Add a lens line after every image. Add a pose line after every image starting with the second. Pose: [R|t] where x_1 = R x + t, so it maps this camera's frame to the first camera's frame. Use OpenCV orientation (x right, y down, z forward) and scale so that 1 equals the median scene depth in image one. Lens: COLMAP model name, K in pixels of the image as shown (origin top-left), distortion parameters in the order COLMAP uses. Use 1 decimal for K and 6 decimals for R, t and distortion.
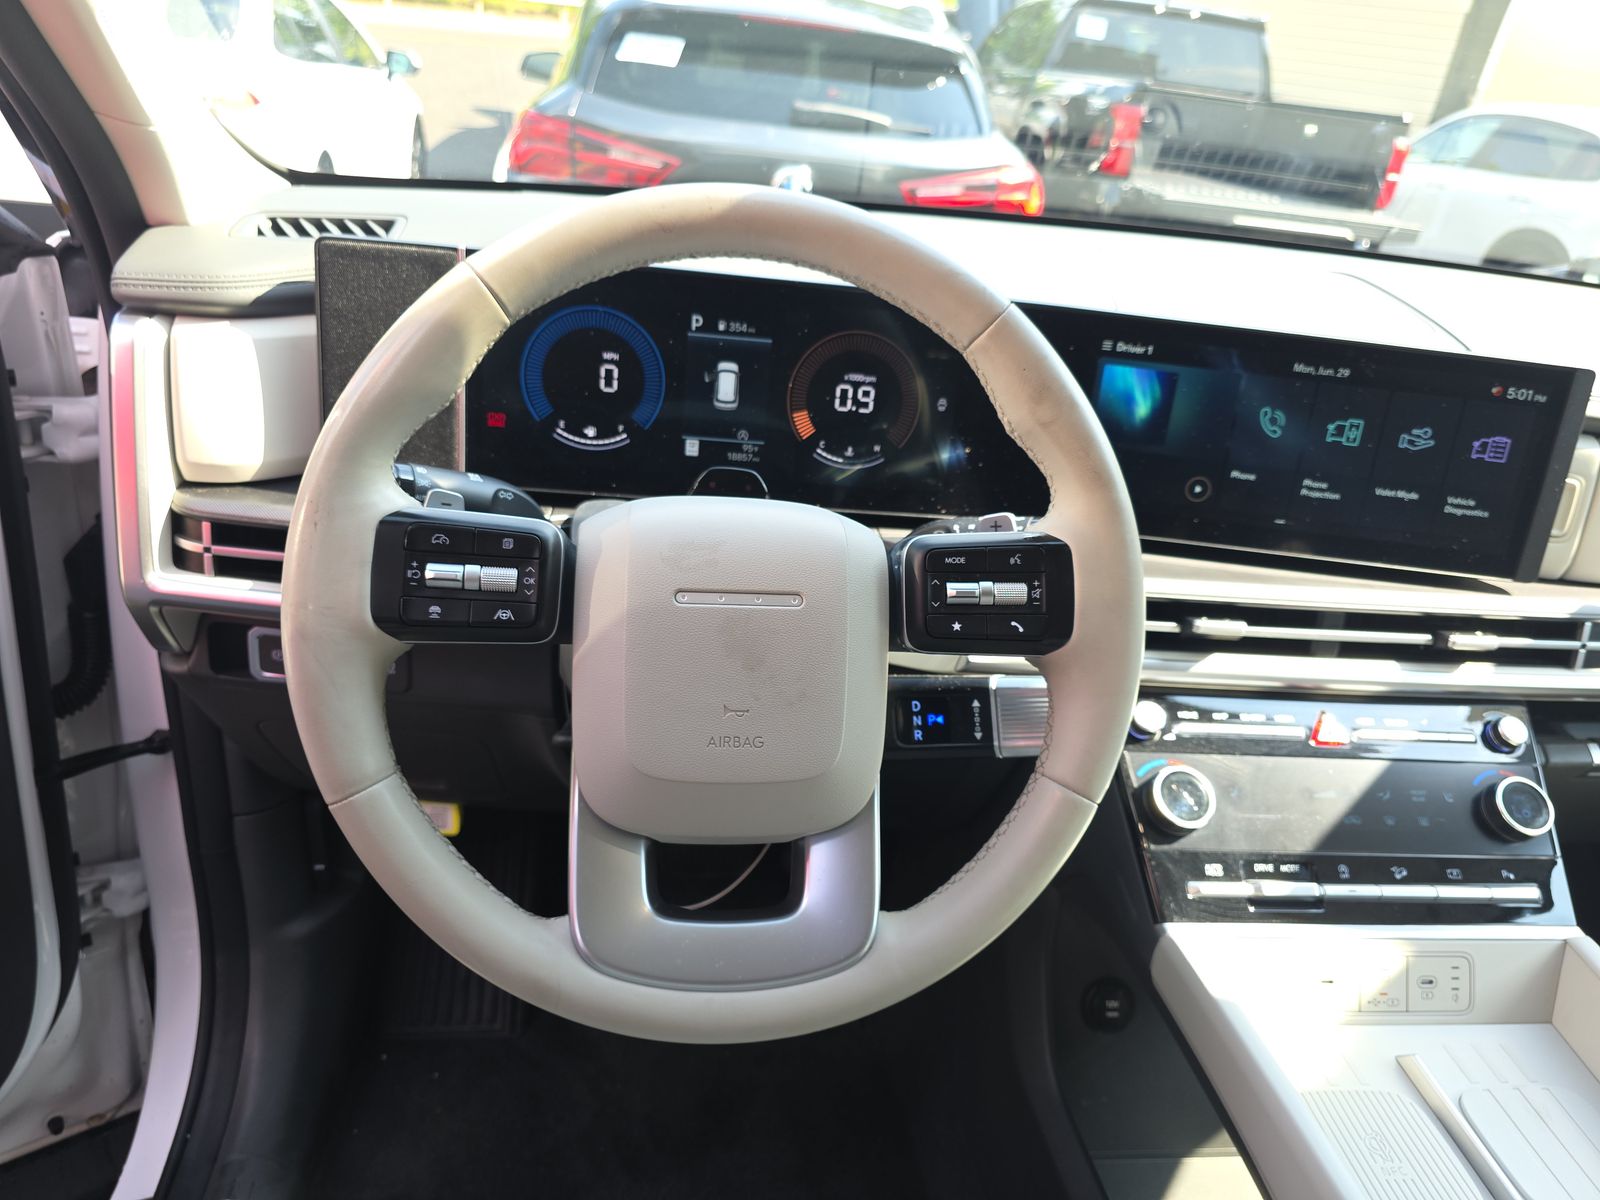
lens RADIAL K [[1049.3, 0, 800.0], [0, 1049.3, 600.0], [0, 0, 1]] dist [0.005544, -0.000989]
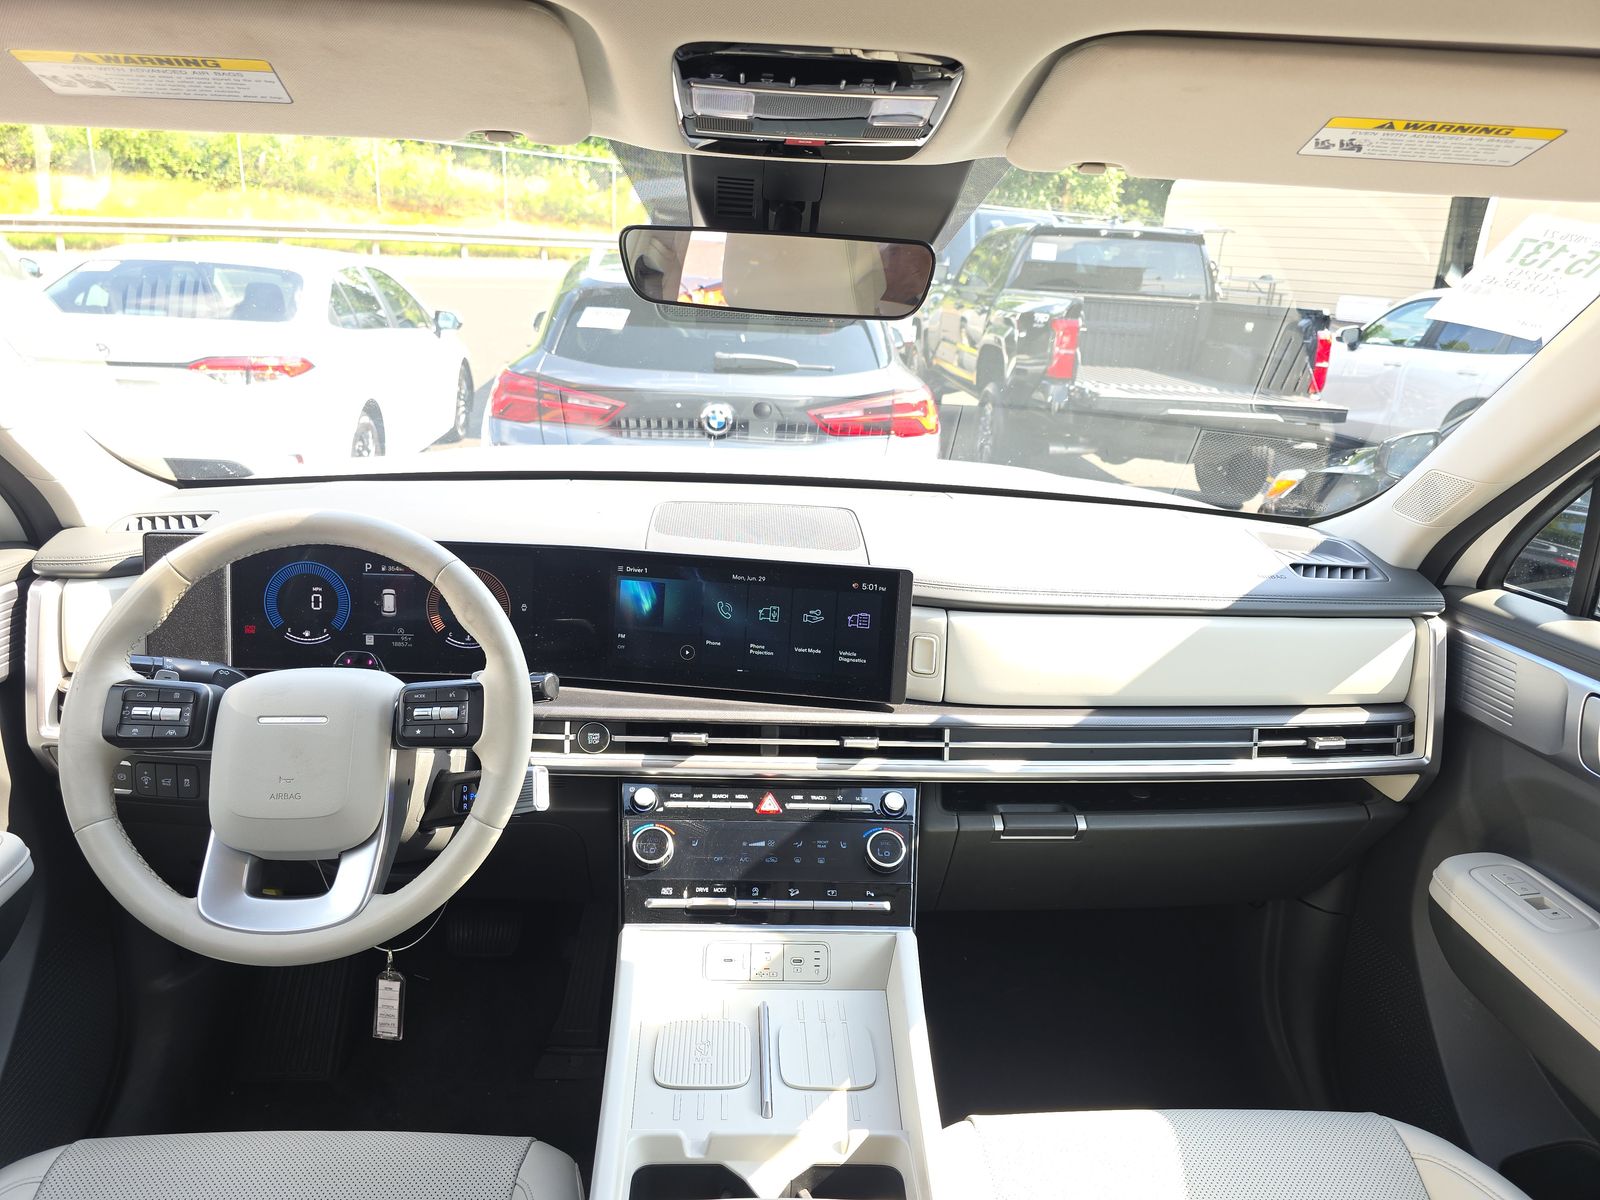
lens RADIAL K [[1033.5, 0, 800.0], [0, 1033.5, 600.0], [0, 0, 1]] dist [0.089890, -0.140053]
pose [[0.996678, -0.043350, -0.068949, 0.689402], [0.030887, 0.984523, -0.172511, 0.096913], [0.075360, 0.169808, 0.982592, -0.576120]]
